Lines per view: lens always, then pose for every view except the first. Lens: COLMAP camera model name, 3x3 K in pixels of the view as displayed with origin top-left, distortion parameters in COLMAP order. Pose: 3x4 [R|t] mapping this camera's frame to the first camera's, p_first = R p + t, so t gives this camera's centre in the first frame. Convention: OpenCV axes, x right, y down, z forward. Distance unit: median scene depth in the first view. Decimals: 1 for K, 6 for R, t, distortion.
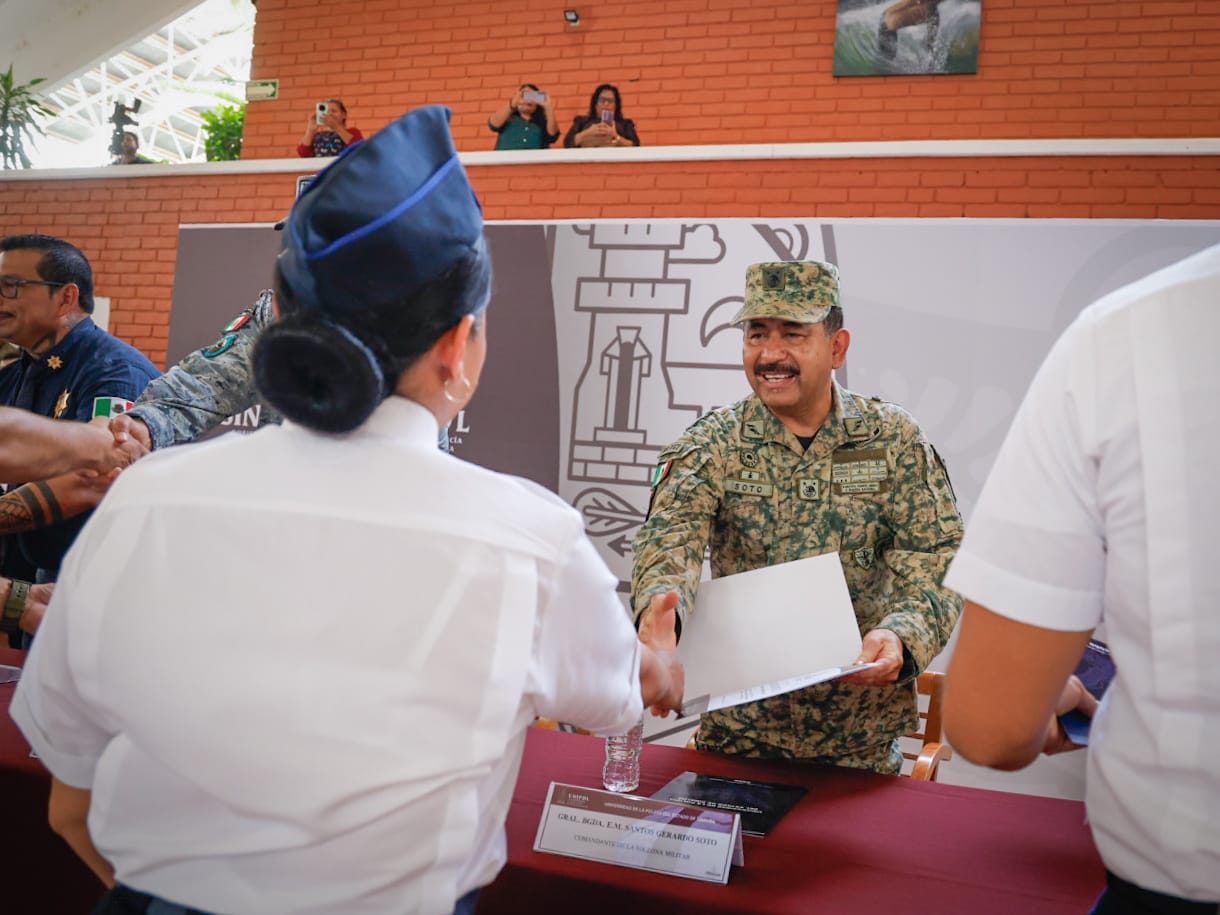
lens RADIAL K [[1082.7, 0, 778.8], [0, 1082.7, 455.2], [0, 0, 1]] dist [-0.057630, 0.007731]
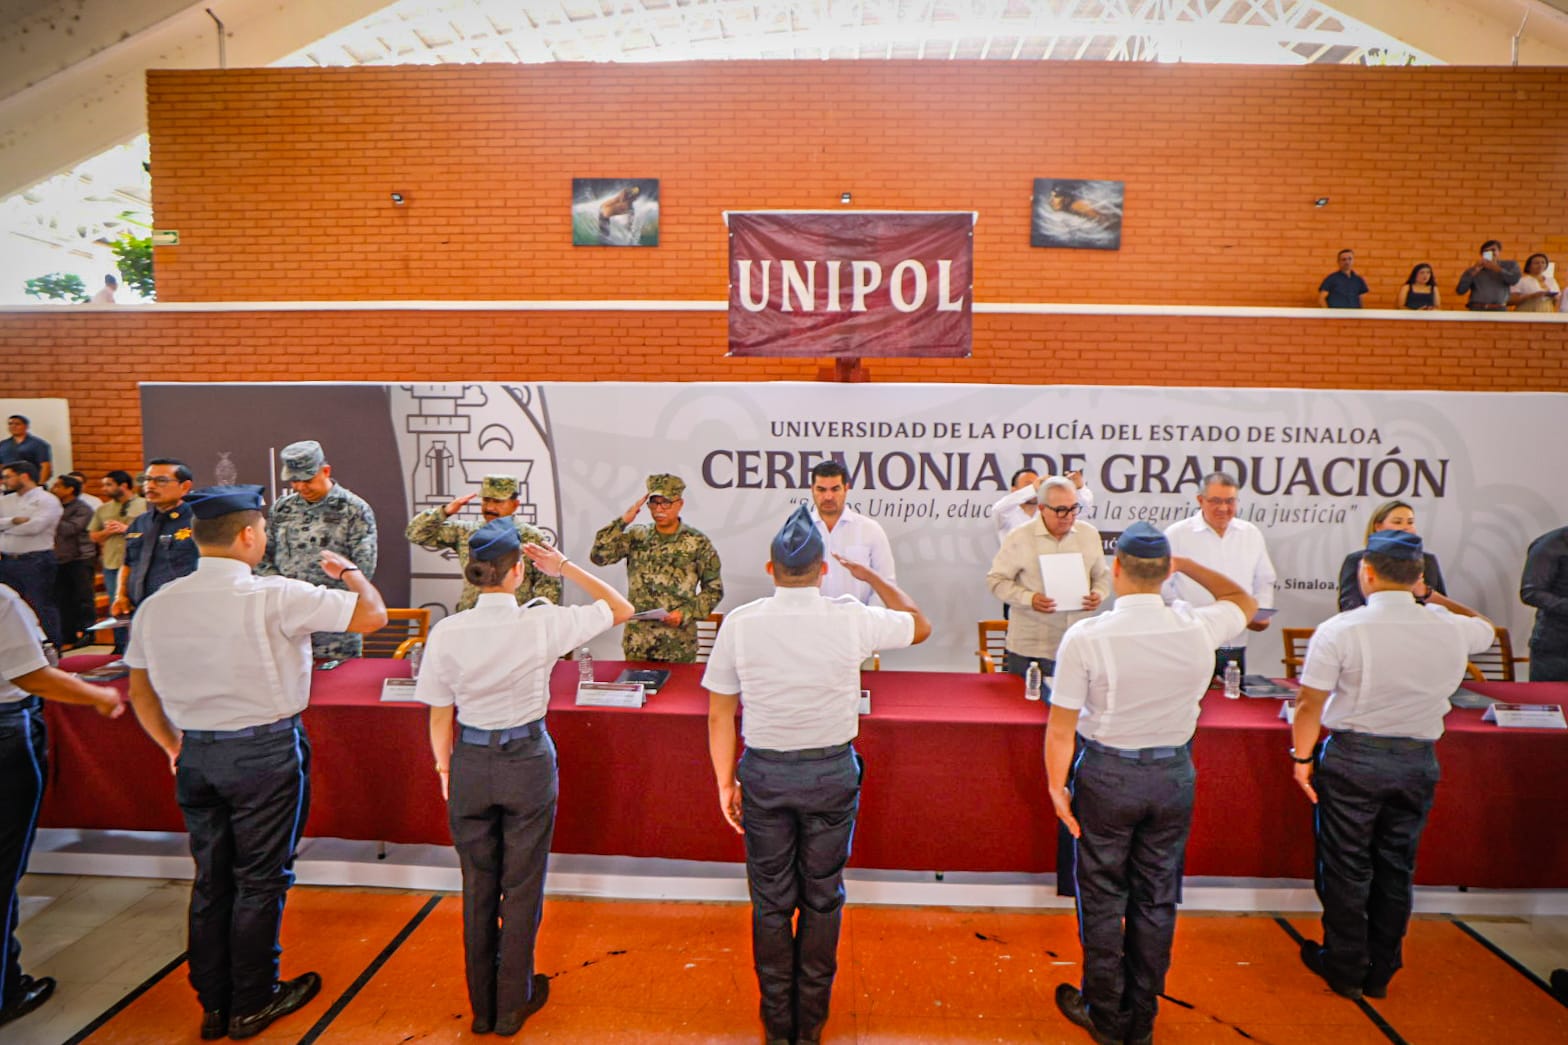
lens RADIAL K [[734.2, 0, 805.1], [0, 734.2, 515.6], [0, 0, 1]] dist [-0.029153, 0.005612]
pose [[0.964489, -0.085012, 0.250066, 0.097585], [0.055391, 0.990834, 0.123204, -0.072318], [-0.258248, -0.104977, 0.960358, -0.264200]]
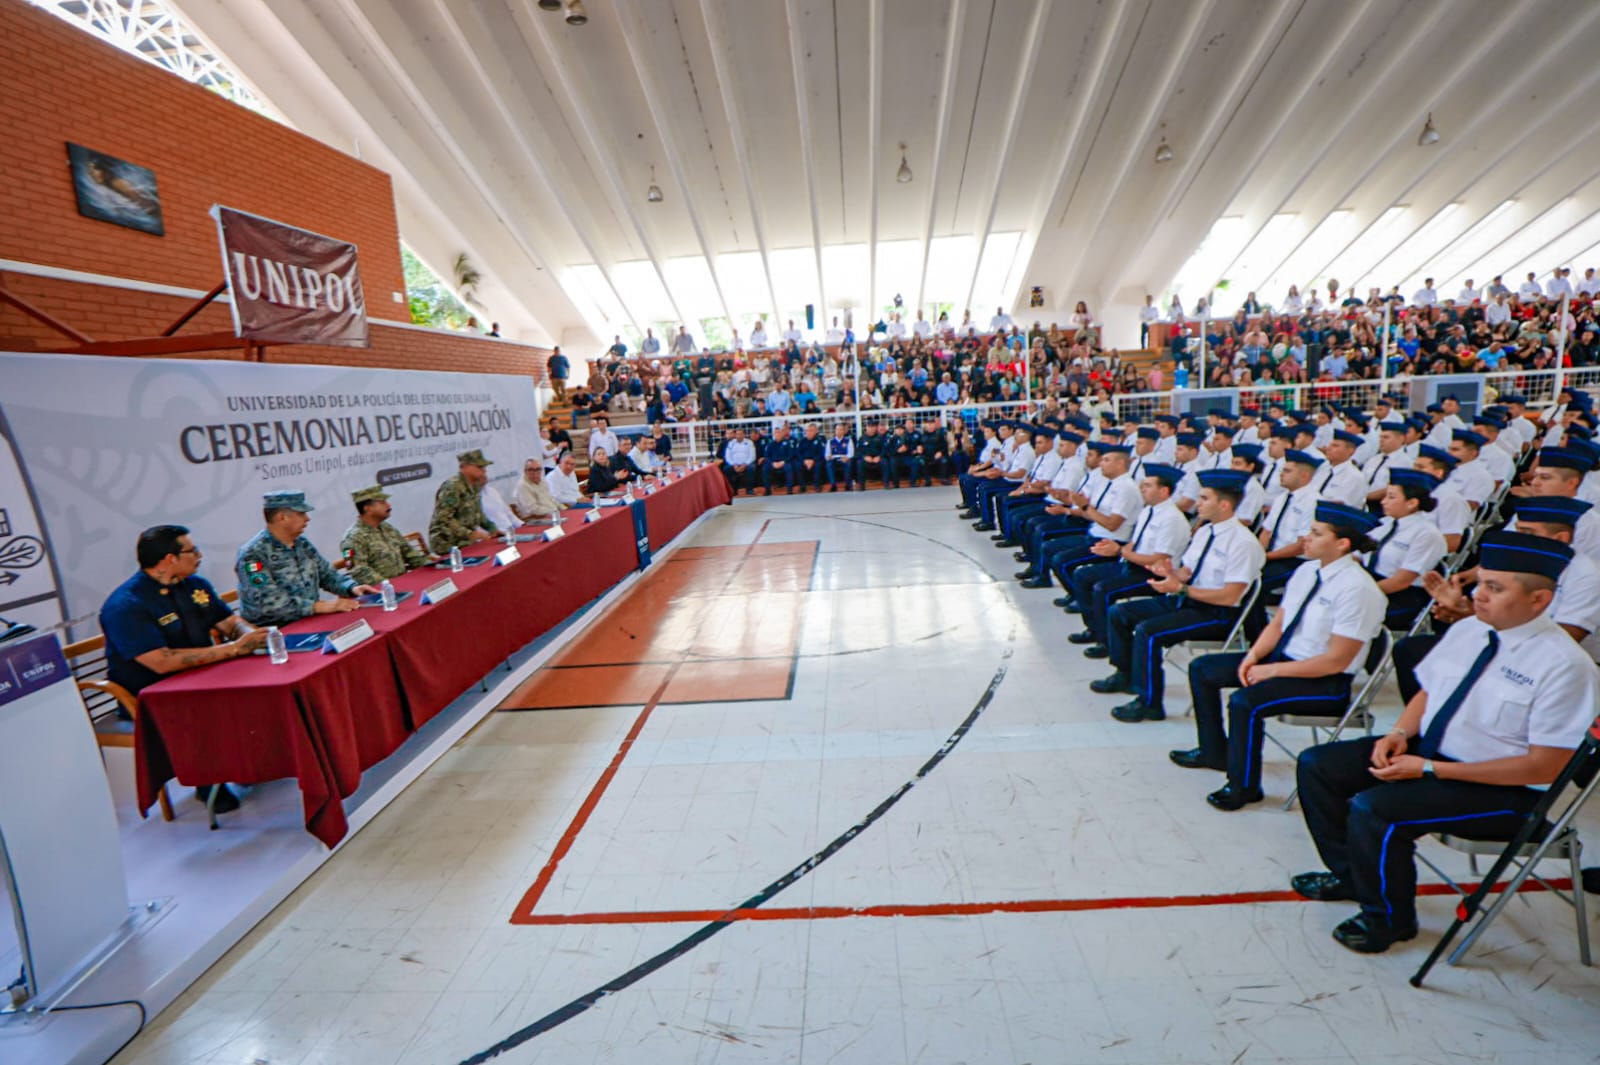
lens RADIAL K [[749.2, 0, 821.6], [0, 749.2, 525.4], [0, 0, 1]] dist [-0.029153, 0.005612]
pose [[-0.255041, -0.225404, 0.940291, -0.786118], [0.022763, 0.970781, 0.238887, -0.123582], [-0.966662, 0.082329, -0.242458, 0.073985]]
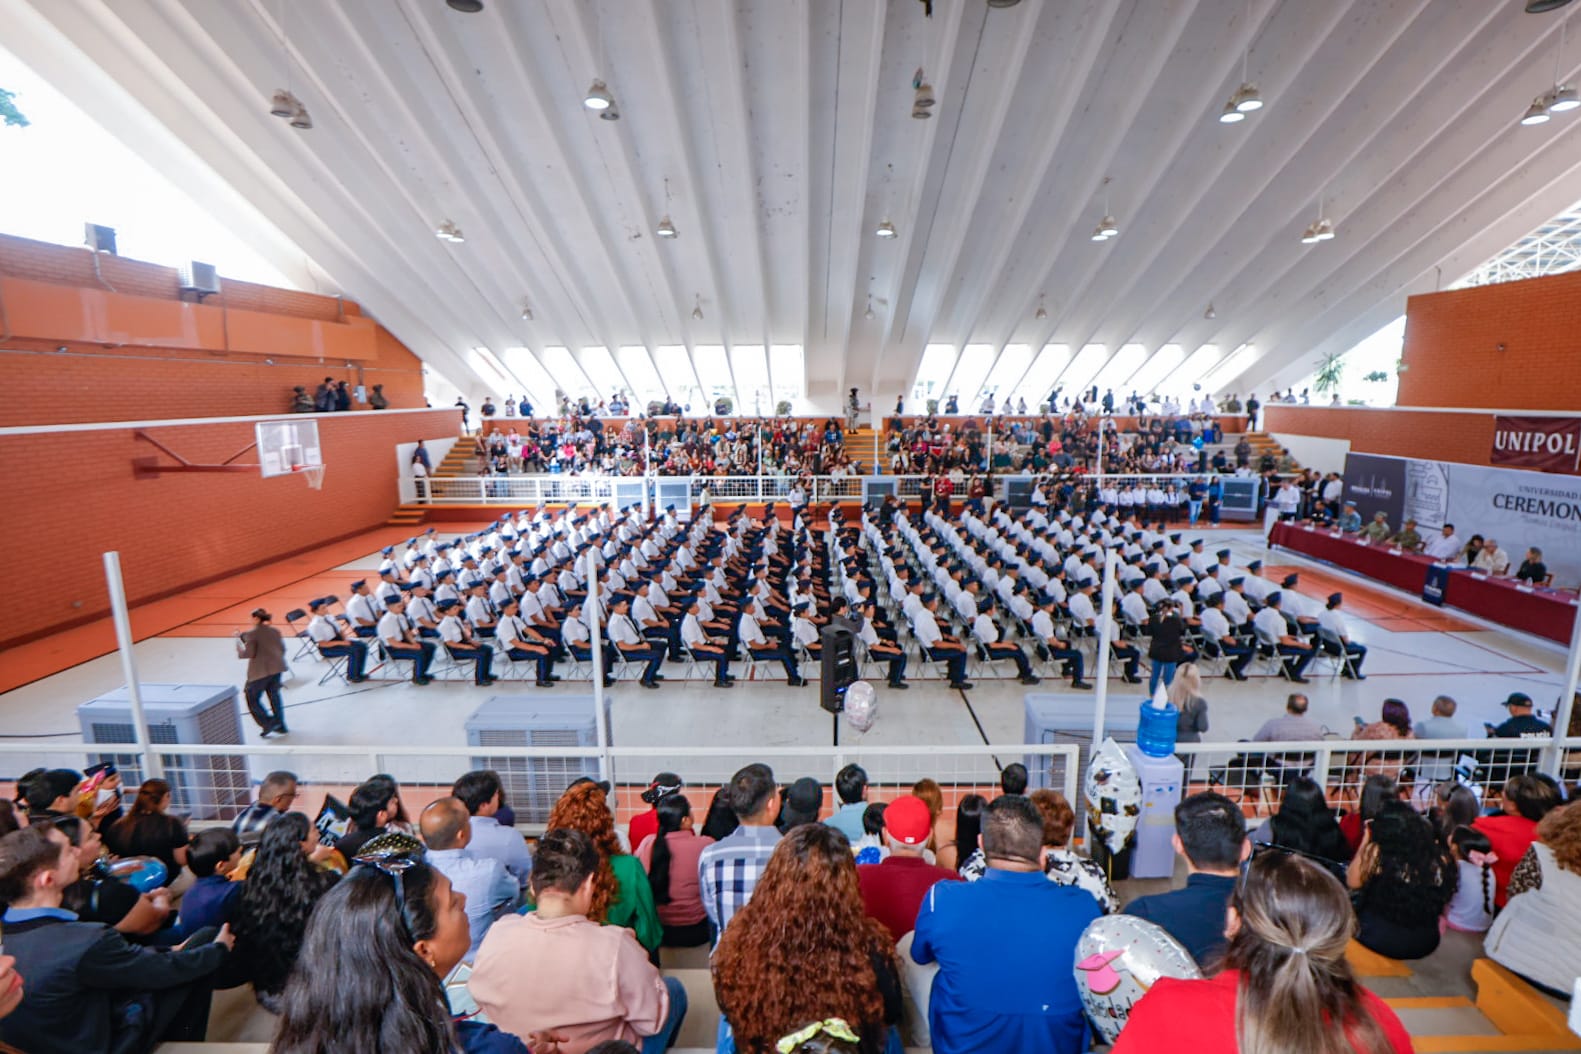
lens RADIAL K [[740.3, 0, 811.8], [0, 740.3, 520.0], [0, 0, 1]] dist [-0.029153, 0.005612]
pose [[0.290409, 0.086098, -0.953021, 1.719755], [0.046801, 0.993474, 0.104014, -0.297946], [0.955757, -0.074809, 0.284484, -2.084342]]
